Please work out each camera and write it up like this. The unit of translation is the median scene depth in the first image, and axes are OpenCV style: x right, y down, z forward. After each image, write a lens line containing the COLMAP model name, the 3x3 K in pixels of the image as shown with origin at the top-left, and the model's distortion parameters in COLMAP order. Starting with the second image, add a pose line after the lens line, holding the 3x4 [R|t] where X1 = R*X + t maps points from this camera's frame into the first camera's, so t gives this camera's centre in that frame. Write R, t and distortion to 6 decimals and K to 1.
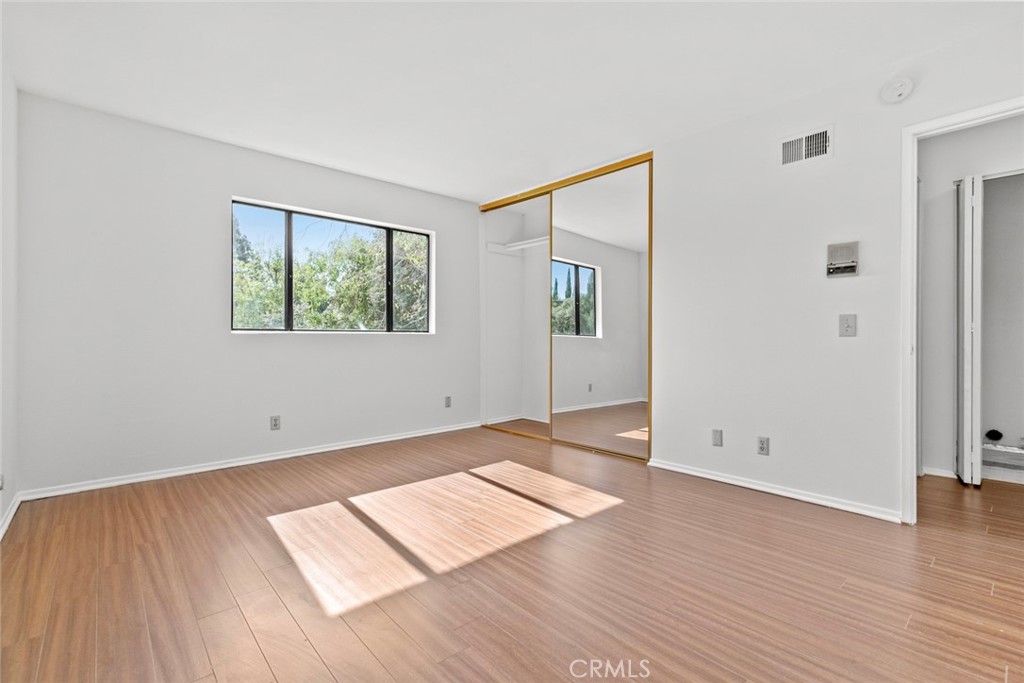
lens RADIAL K [[468.5, 0, 511.0], [0, 468.5, 342.5], [0, 0, 1]] dist [0.003397, 0.000324]
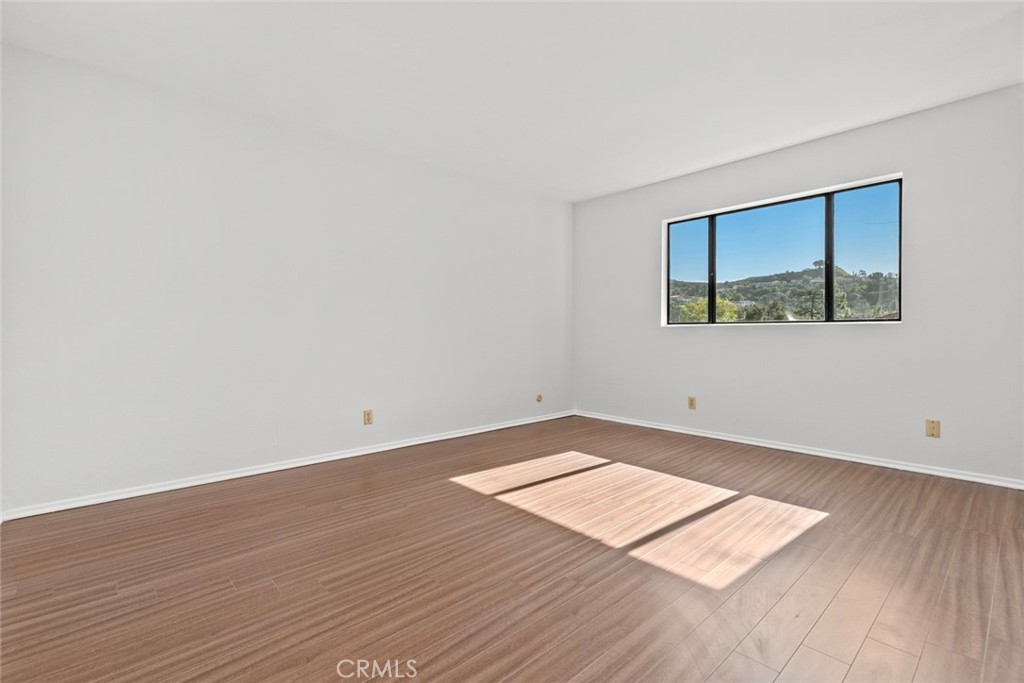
lens RADIAL K [[468.5, 0, 510.8], [0, 468.5, 334.9], [0, 0, 1]] dist [0.003397, 0.000324]
pose [[0.002682, 0.006035, -0.999978, 0.870983], [-0.005247, 0.999968, 0.006021, -0.004300], [0.999983, 0.005231, 0.002714, 0.723032]]
